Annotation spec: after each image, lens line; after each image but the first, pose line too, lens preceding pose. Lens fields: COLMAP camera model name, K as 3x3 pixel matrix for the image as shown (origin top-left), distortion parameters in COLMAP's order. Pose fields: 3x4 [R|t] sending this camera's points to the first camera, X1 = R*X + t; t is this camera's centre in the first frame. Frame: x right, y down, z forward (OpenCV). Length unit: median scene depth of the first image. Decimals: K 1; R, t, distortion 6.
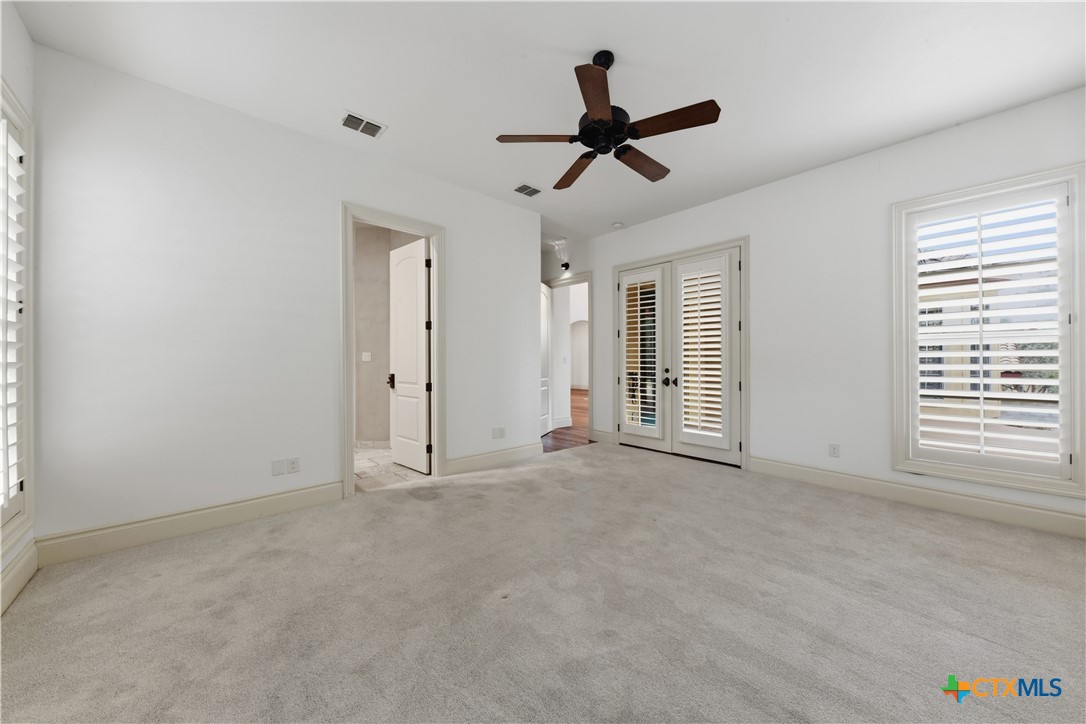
lens RADIAL K [[386.5, 0, 549.3], [0, 386.5, 360.4], [0, 0, 1]] dist [0.000046, -0.000019]
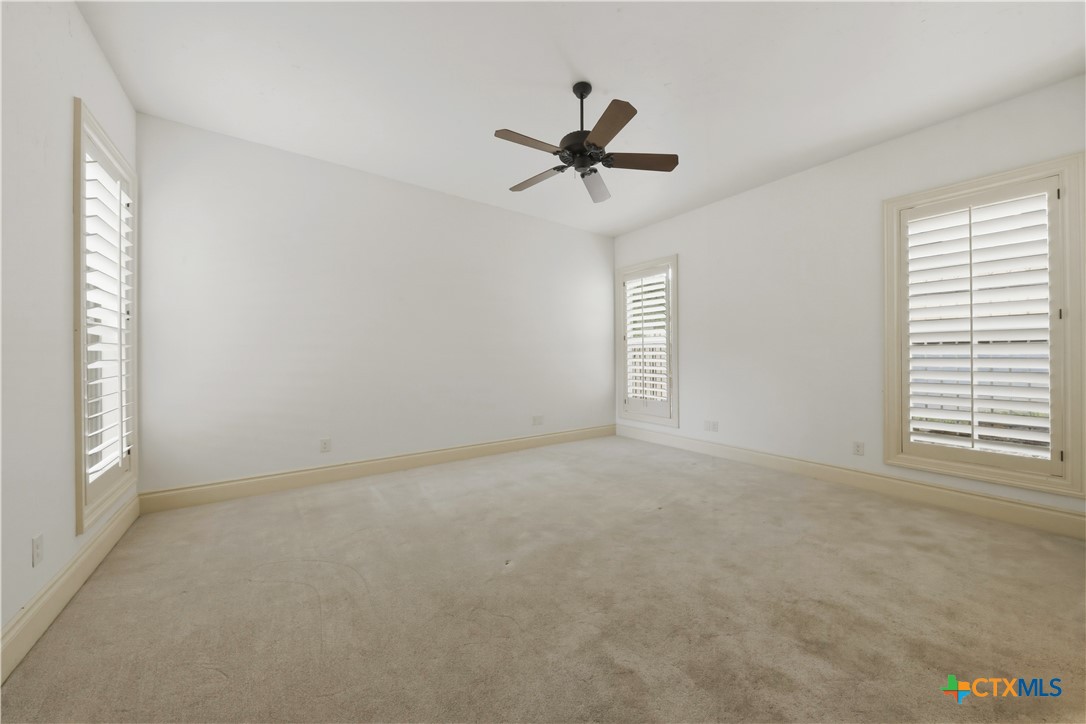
lens RADIAL K [[377.8, 0, 542.8], [0, 377.8, 355.0], [0, 0, 1]] dist [0.000938, 0.000107]
pose [[0.994144, -0.003098, -0.108021, 0.152368], [0.002694, 0.999989, -0.003892, -0.002487], [0.108031, 0.003578, 0.994141, -0.112117]]
